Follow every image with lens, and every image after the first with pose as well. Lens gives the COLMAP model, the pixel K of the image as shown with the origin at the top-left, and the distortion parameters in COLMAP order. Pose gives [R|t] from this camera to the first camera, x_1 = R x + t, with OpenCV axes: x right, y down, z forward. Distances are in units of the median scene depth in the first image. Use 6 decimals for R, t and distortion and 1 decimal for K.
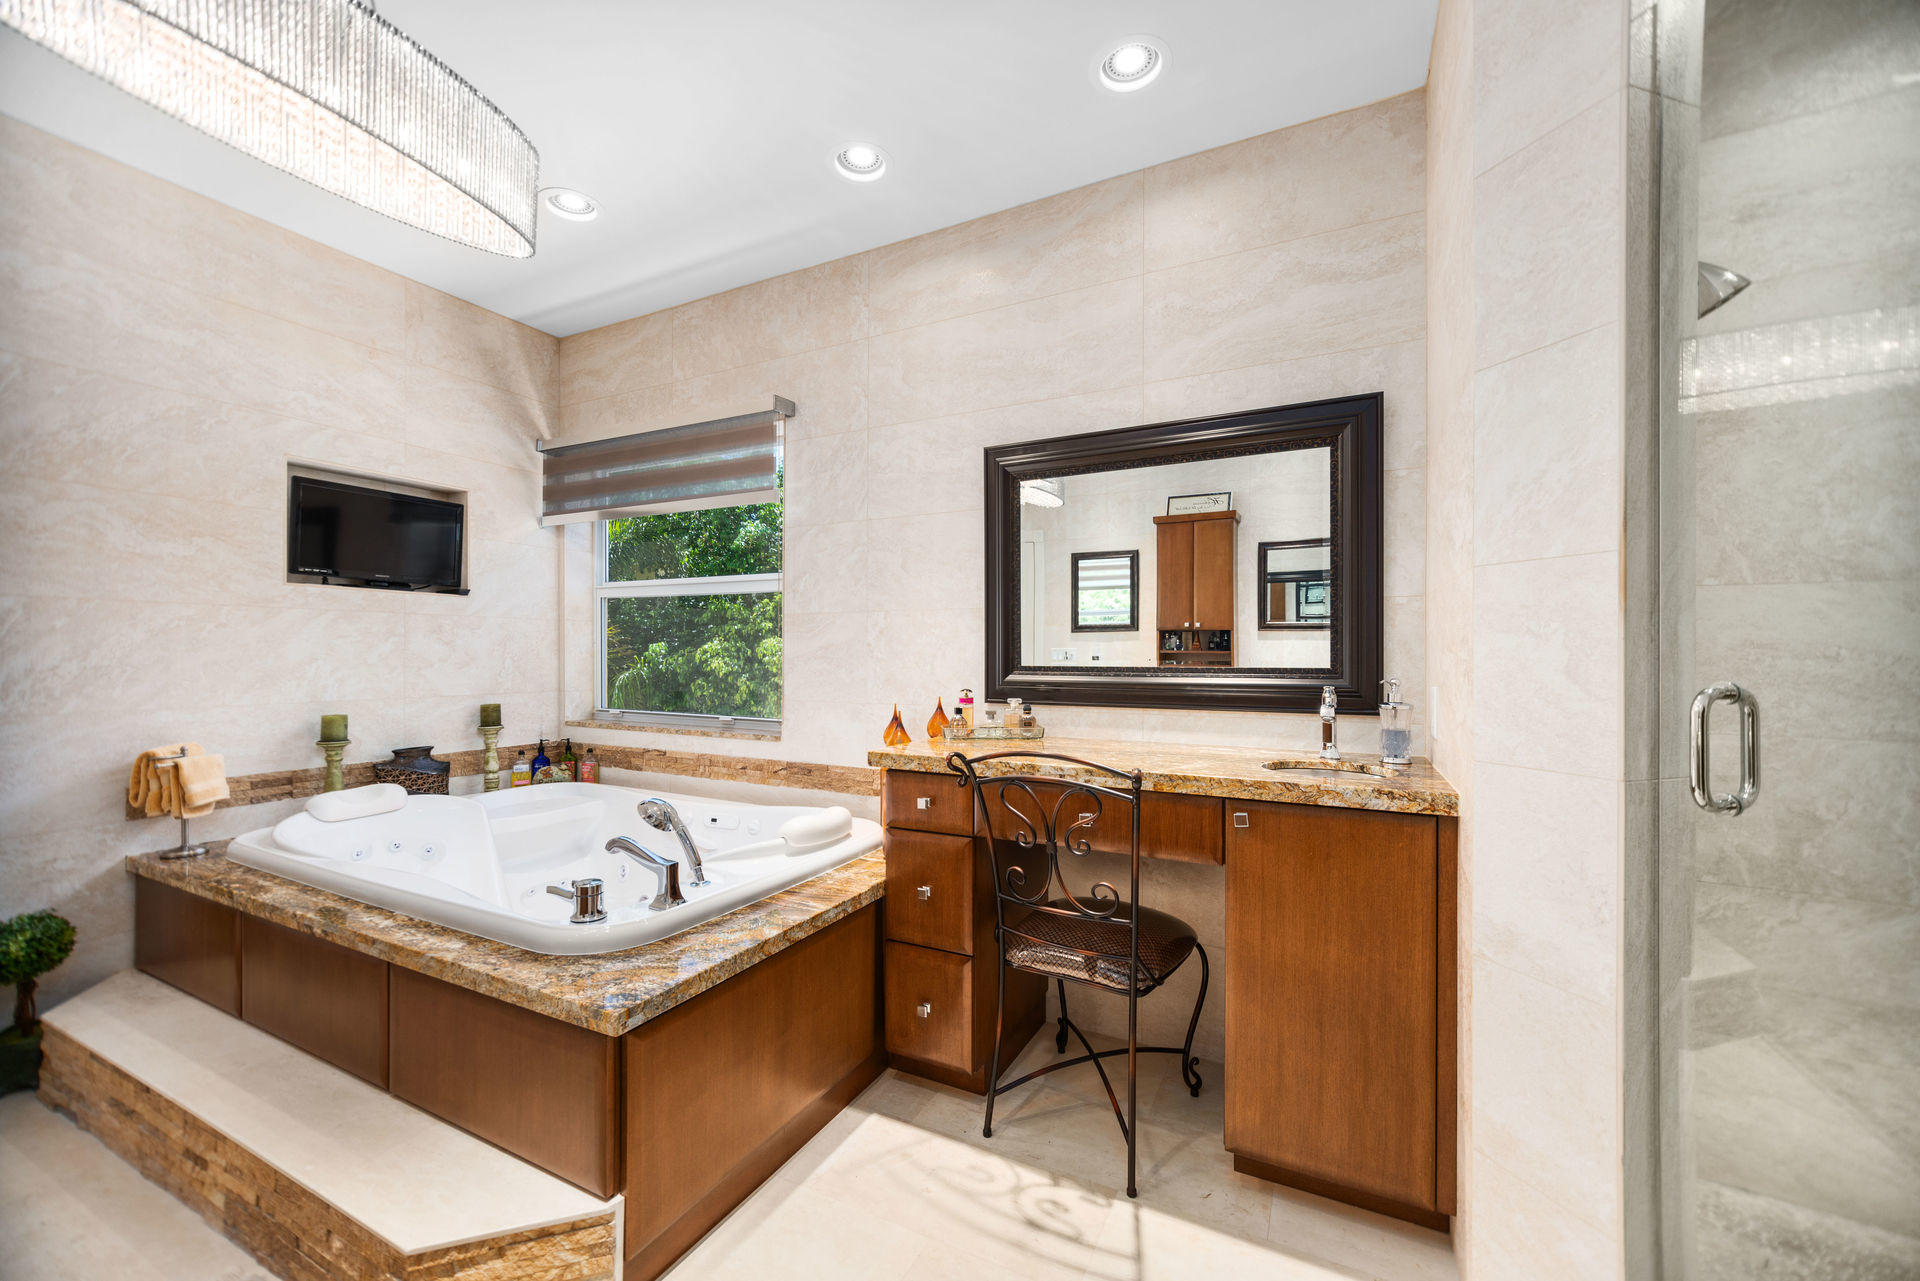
lens RADIAL K [[748.0, 0, 959.2], [0, 748.0, 647.6], [0, 0, 1]] dist [0.001434, 0.001567]
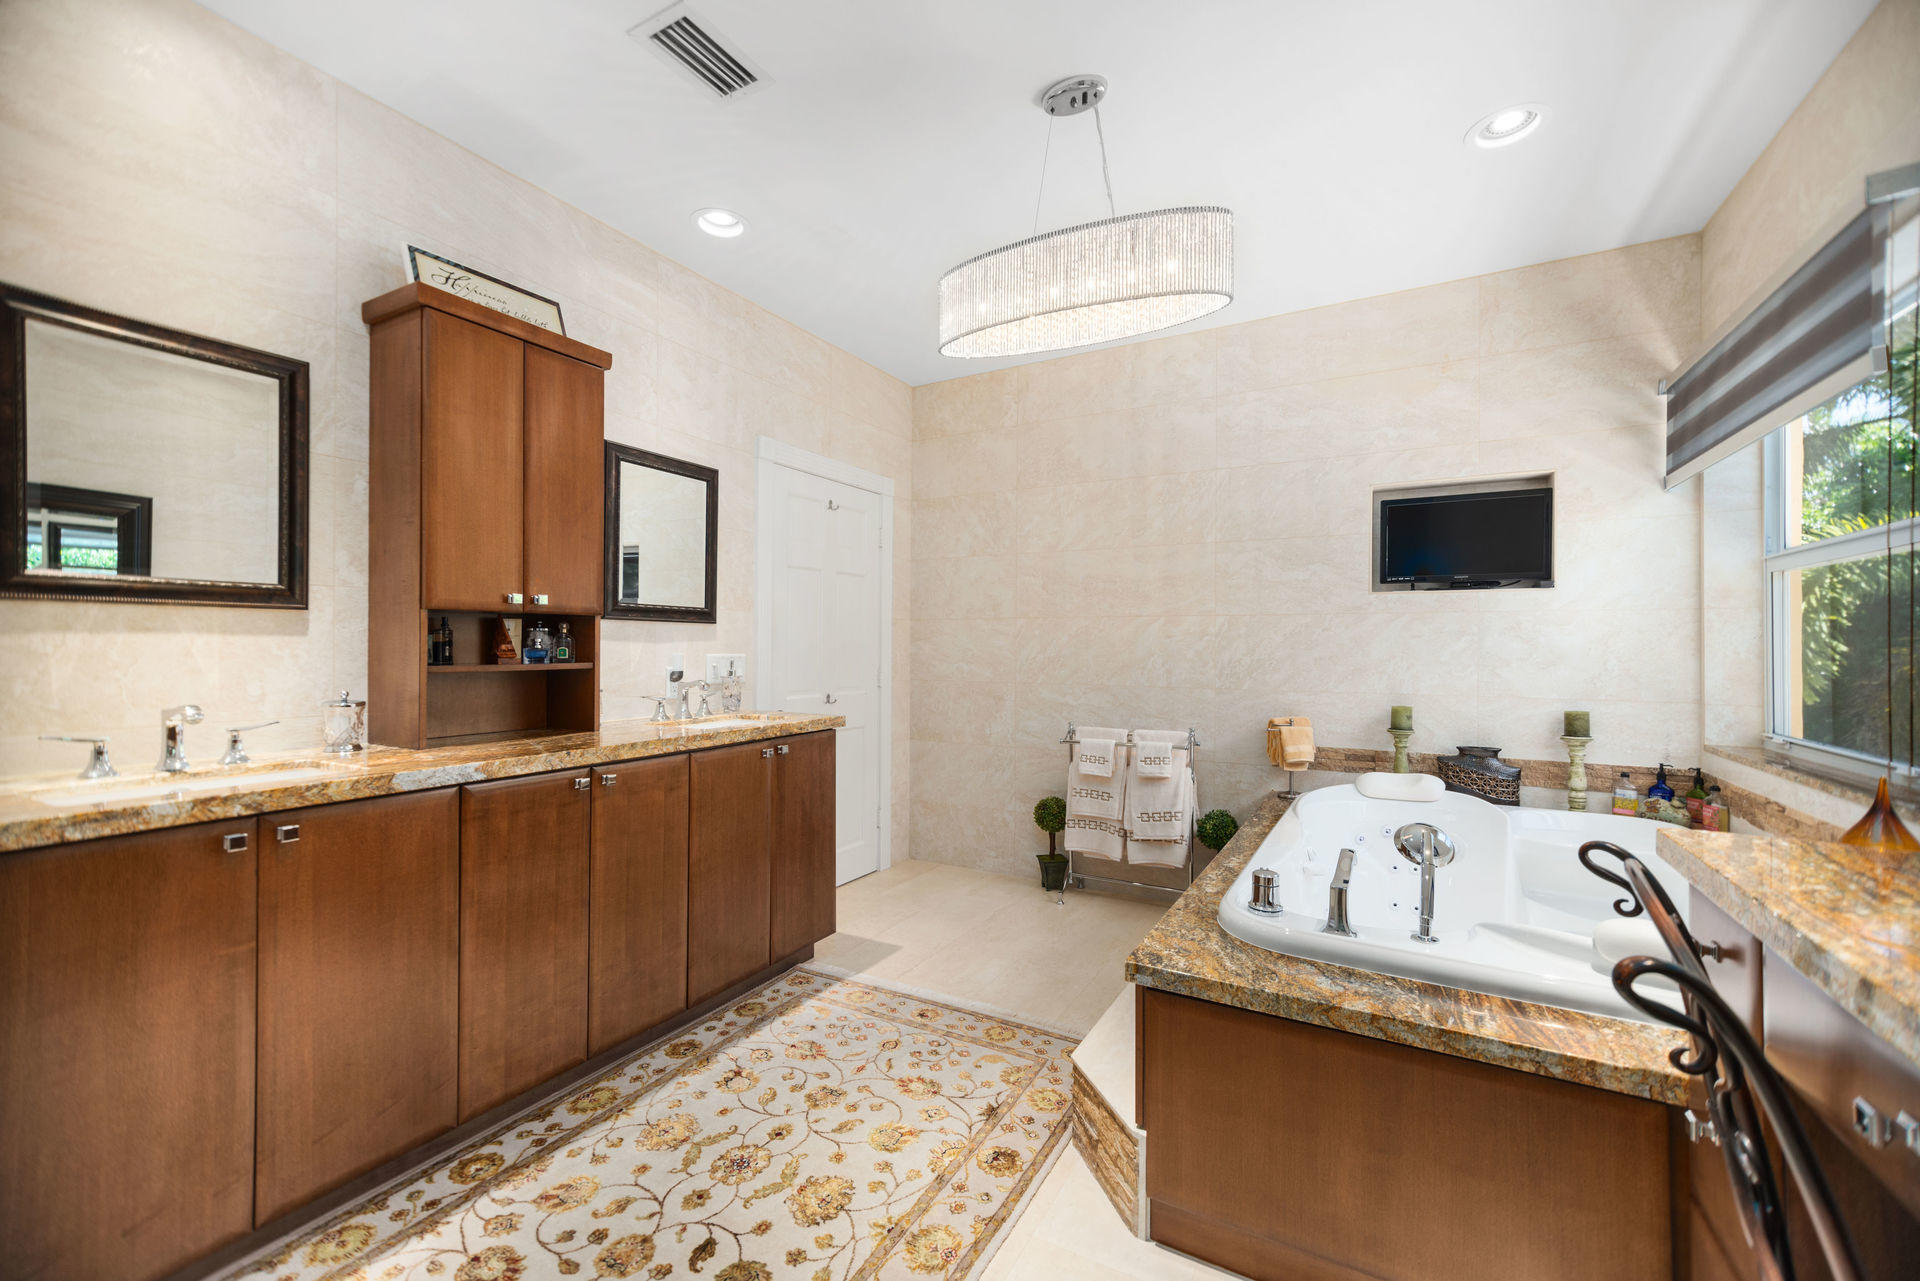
lens RADIAL K [[773.6, 0, 954.8], [0, 773.6, 645.0], [0, 0, 1]] dist [0.011879, 0.000080]
pose [[-0.036844, -0.007124, -0.999296, 0.356101], [0.001725, 0.999973, -0.007193, 0.005107], [0.999320, -0.001989, -0.036830, 0.373146]]
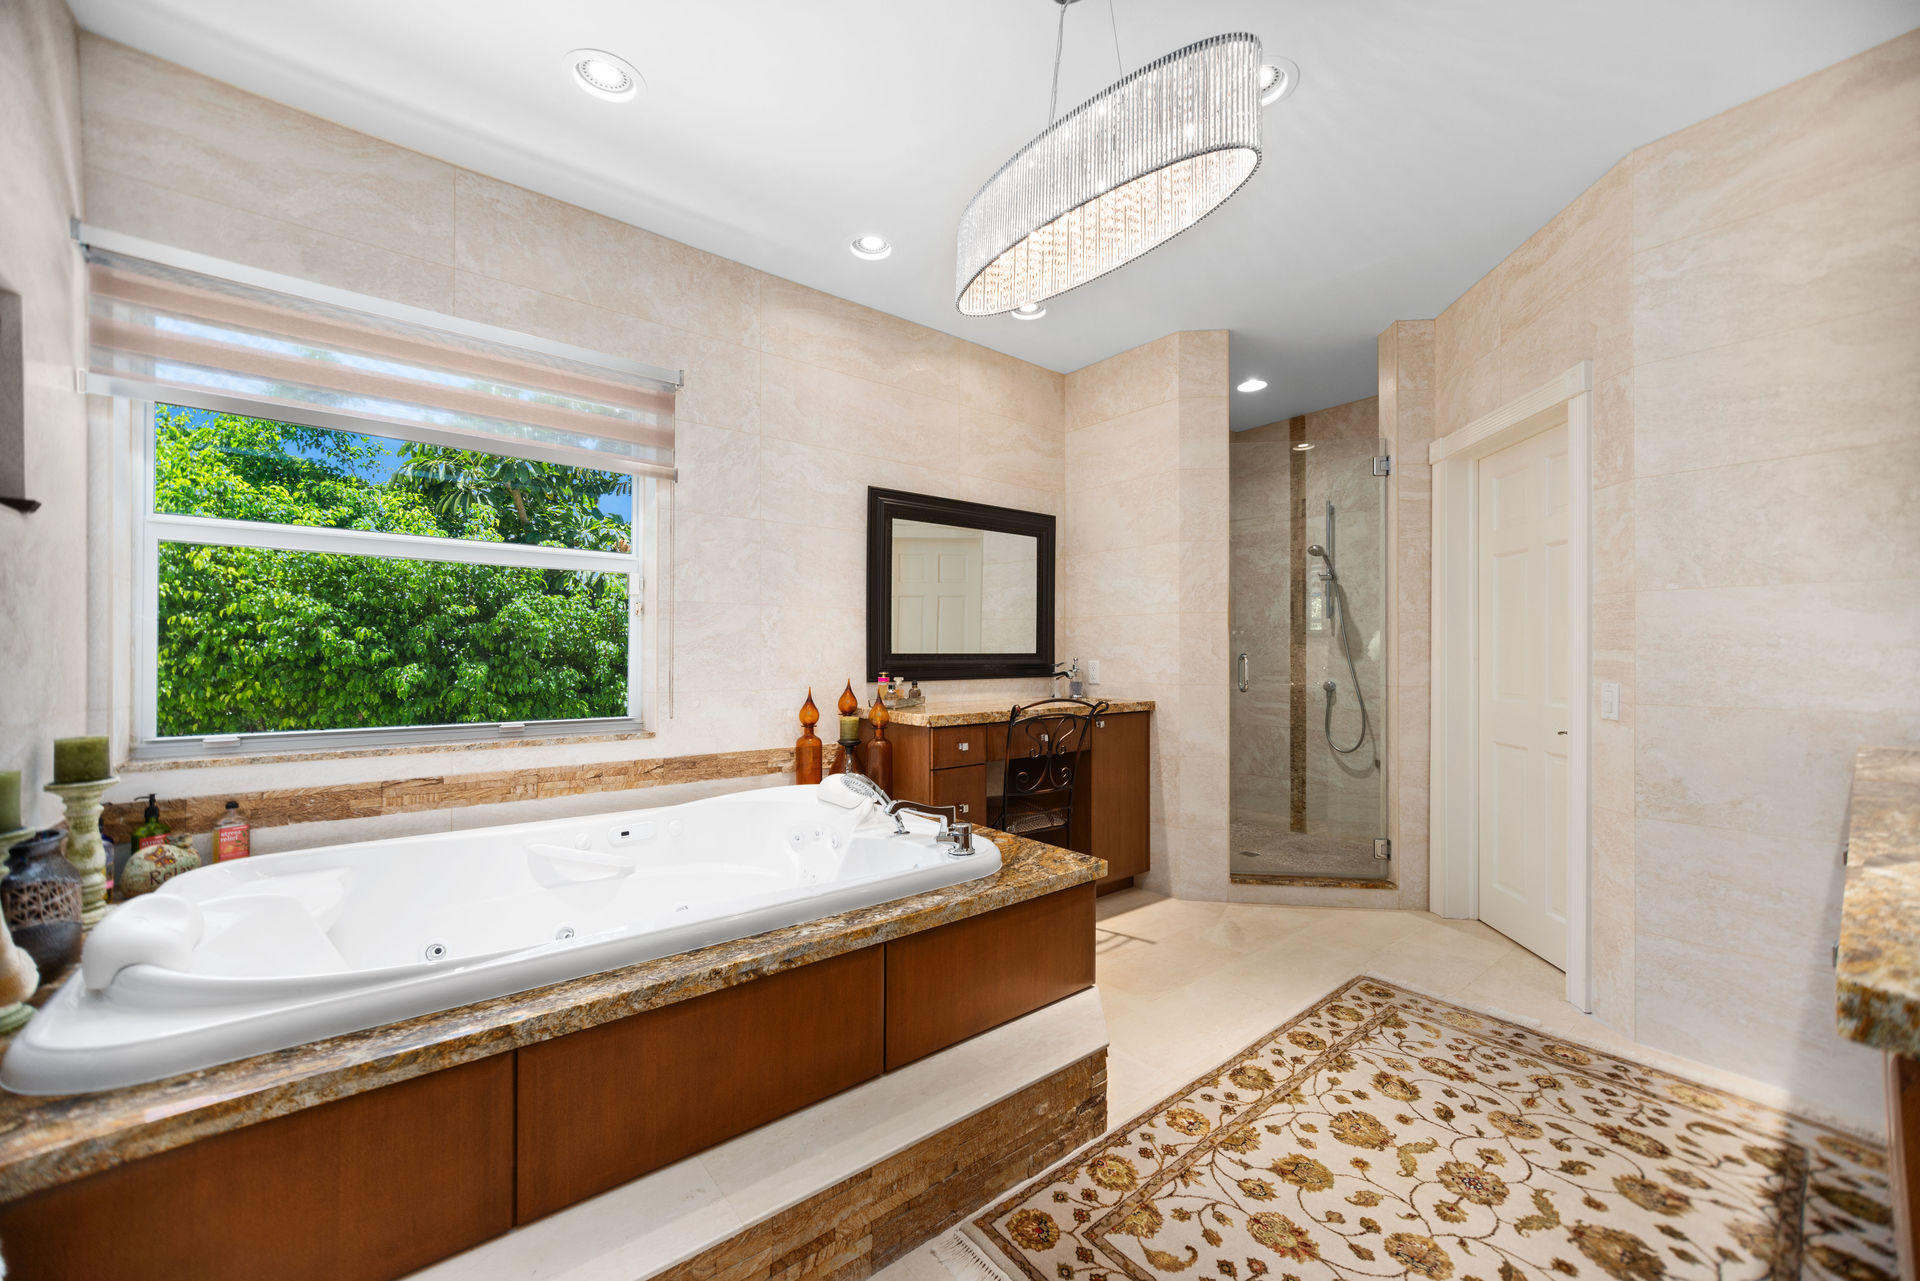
lens RADIAL K [[748.0, 0, 952.7], [0, 748.0, 642.2], [0, 0, 1]] dist [0.001434, 0.001567]
pose [[0.409415, 0.010970, 0.912282, -0.998538], [-0.008993, 0.999928, -0.007988, 0.012012], [-0.912304, -0.004934, 0.409485, 0.305638]]
